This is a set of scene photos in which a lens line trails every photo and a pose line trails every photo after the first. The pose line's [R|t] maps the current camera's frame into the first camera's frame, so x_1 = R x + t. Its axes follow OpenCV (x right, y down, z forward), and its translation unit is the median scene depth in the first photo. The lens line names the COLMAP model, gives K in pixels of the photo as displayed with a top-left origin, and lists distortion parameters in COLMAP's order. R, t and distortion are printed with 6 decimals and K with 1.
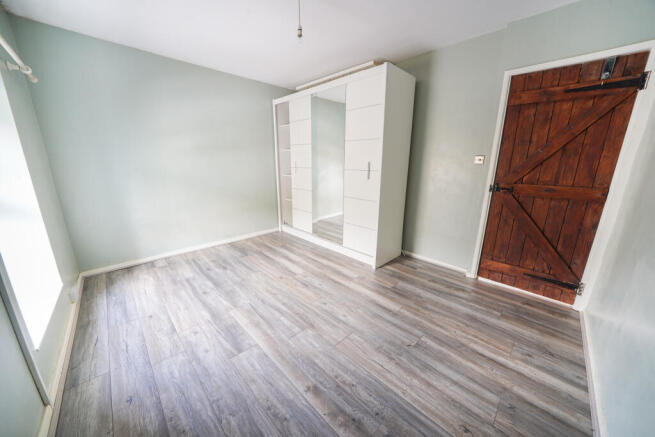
lens RADIAL K [[227.6, 0, 327.6], [0, 227.6, 218.7], [0, 0, 1]] dist [-0.015229, 0.000250]
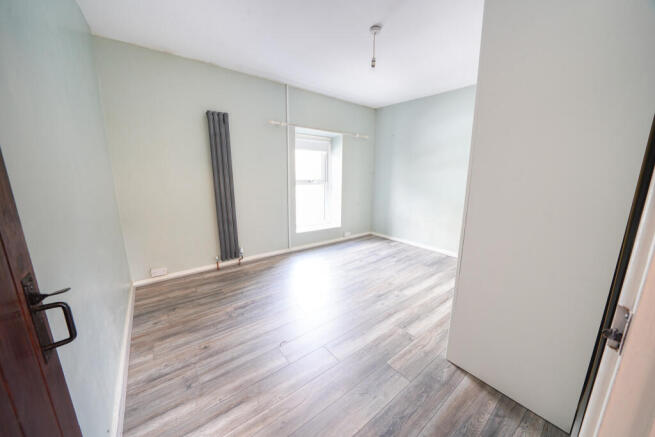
lens RADIAL K [[227.6, 0, 329.0], [0, 227.6, 218.7], [0, 0, 1]] dist [-0.015229, 0.000250]
pose [[-0.108989, 0.183493, -0.976960, 0.786319], [-0.249889, 0.946196, 0.205592, -0.167358], [0.962121, 0.266539, -0.057273, 0.701508]]
